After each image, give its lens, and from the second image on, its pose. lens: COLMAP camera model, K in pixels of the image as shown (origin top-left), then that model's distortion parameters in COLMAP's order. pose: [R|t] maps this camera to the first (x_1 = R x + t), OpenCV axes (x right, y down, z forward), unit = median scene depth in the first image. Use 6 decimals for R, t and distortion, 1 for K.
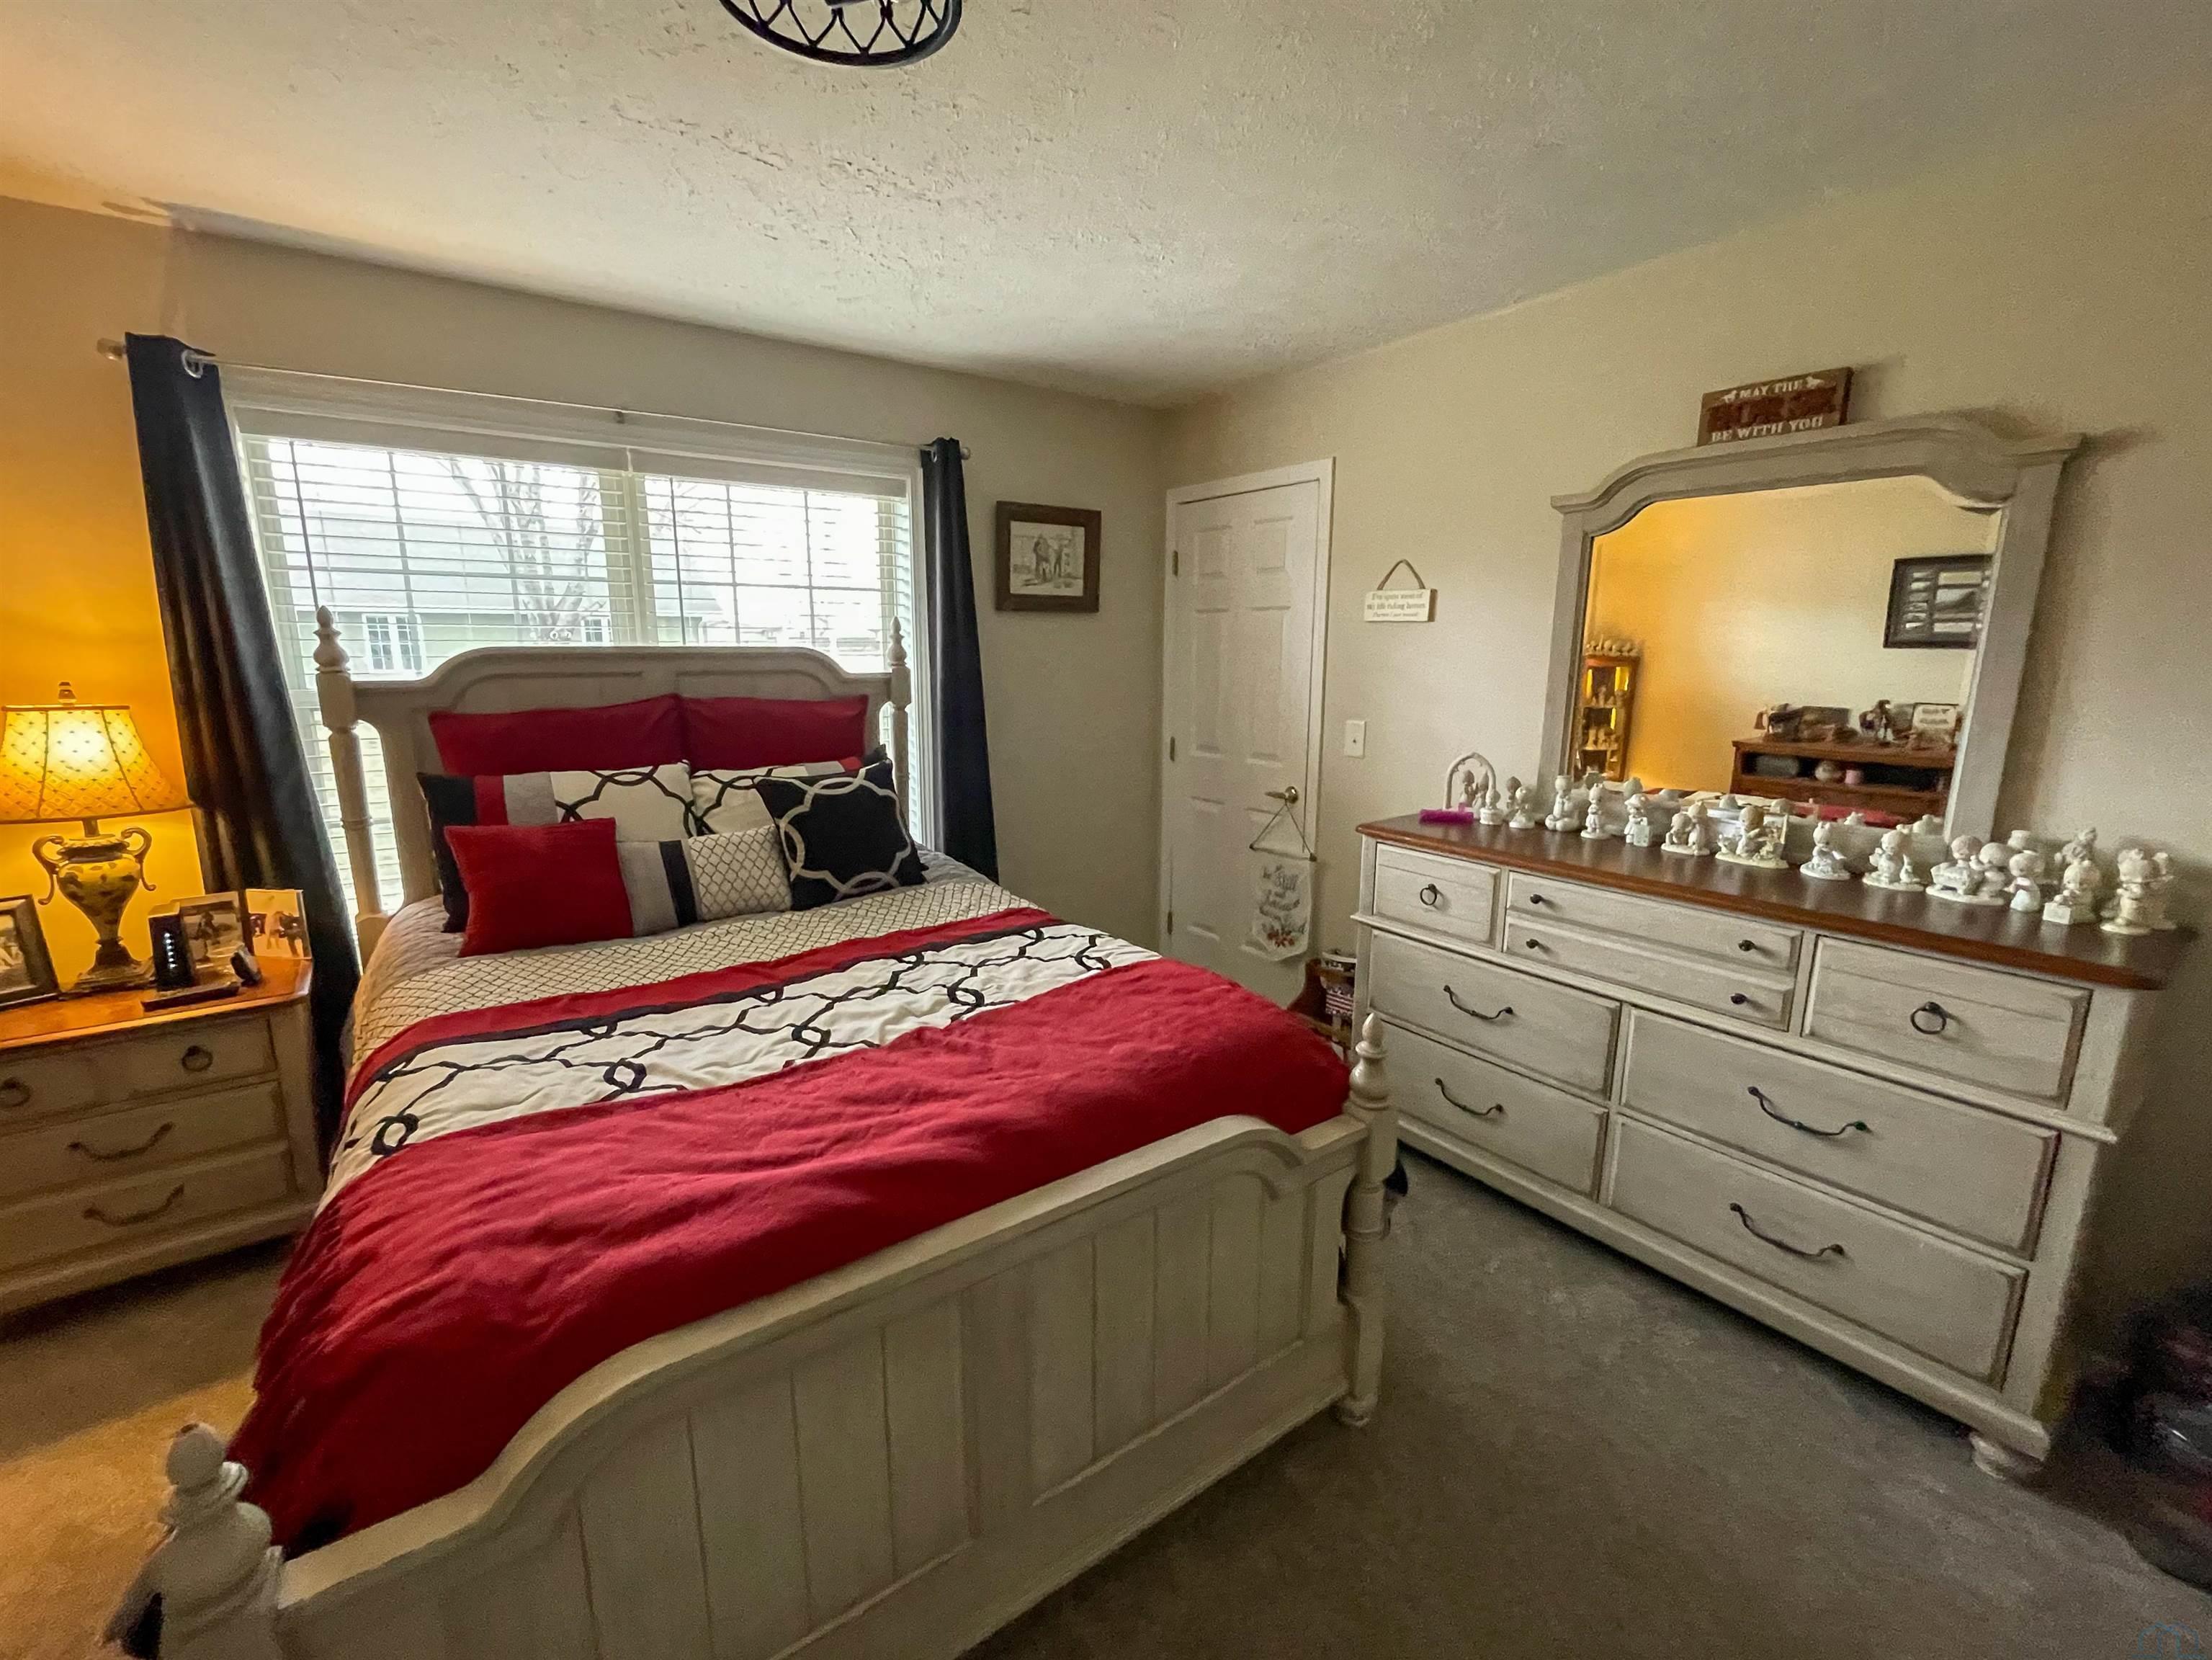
lens RADIAL K [[923.4, 0, 1106.0], [0, 923.4, 830.0], [0, 0, 1]] dist [-0.002851, -0.000693]
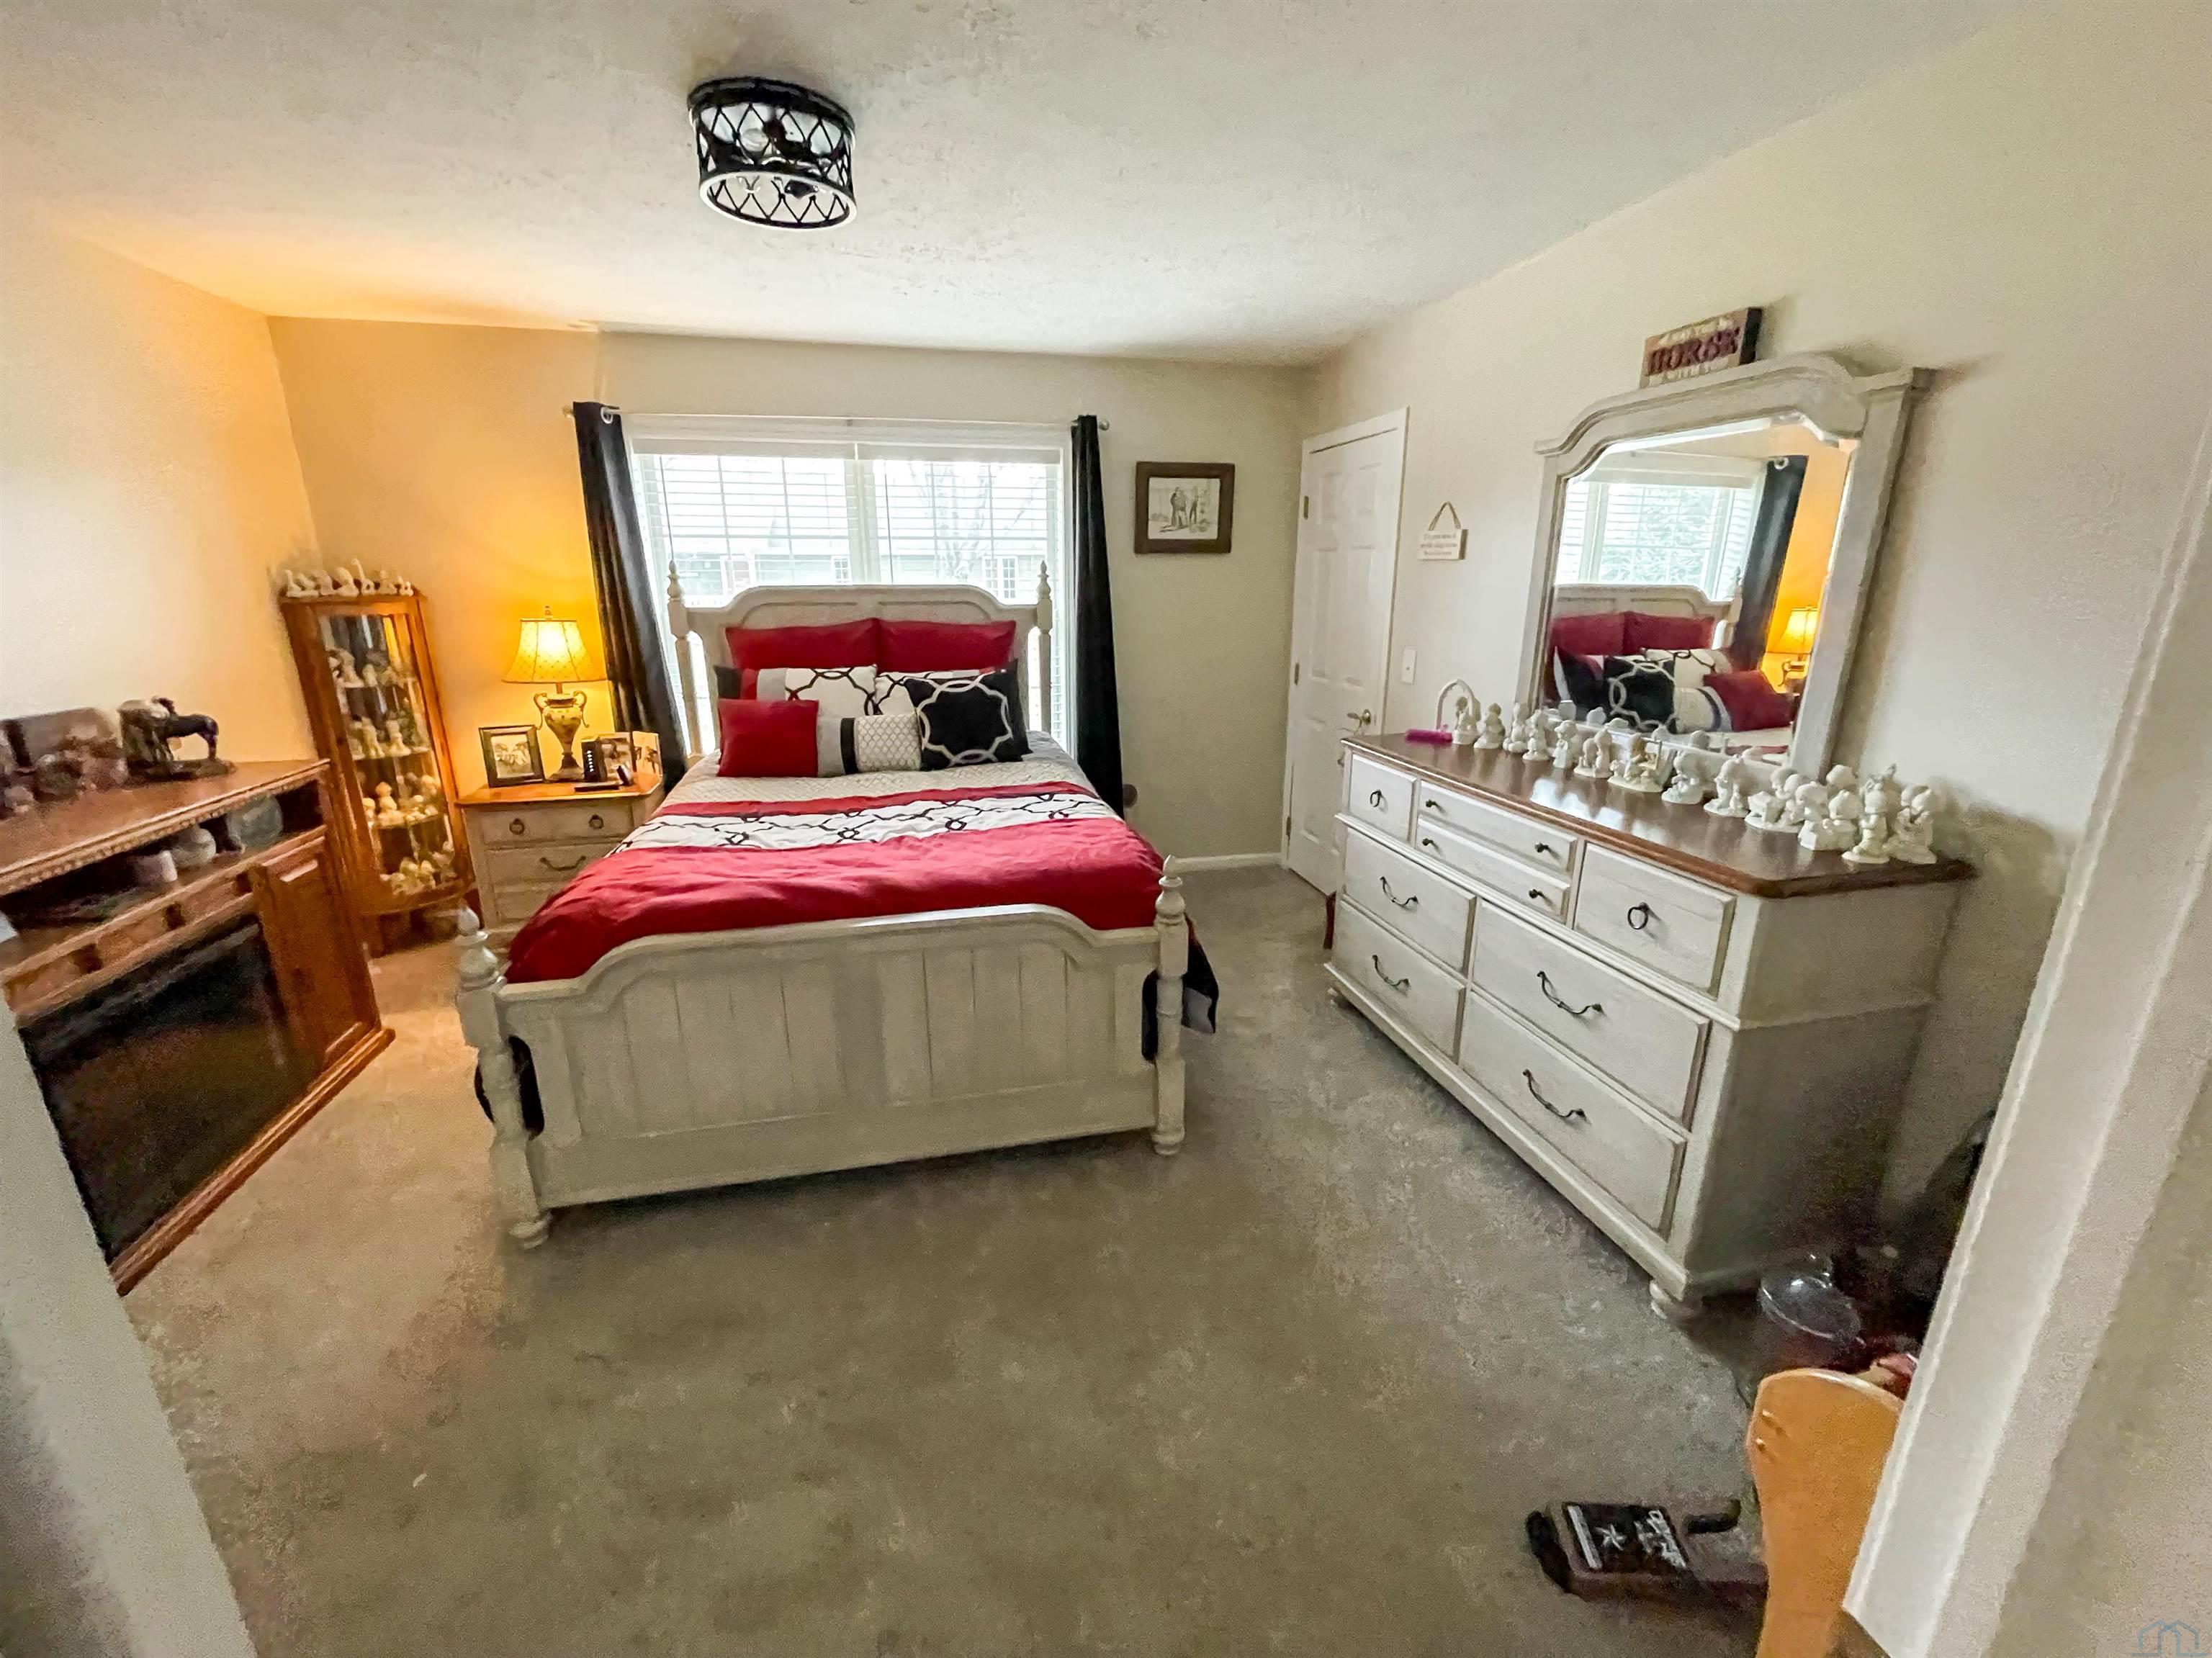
lens RADIAL K [[875.8, 0, 1109.1], [0, 875.8, 826.1], [0, 0, 1]] dist [-0.002120, -0.000214]
pose [[0.925360, 0.098765, -0.365999, 0.476934], [-0.069674, 0.993329, 0.091890, 0.027987], [0.372633, -0.059531, 0.926067, -0.173989]]
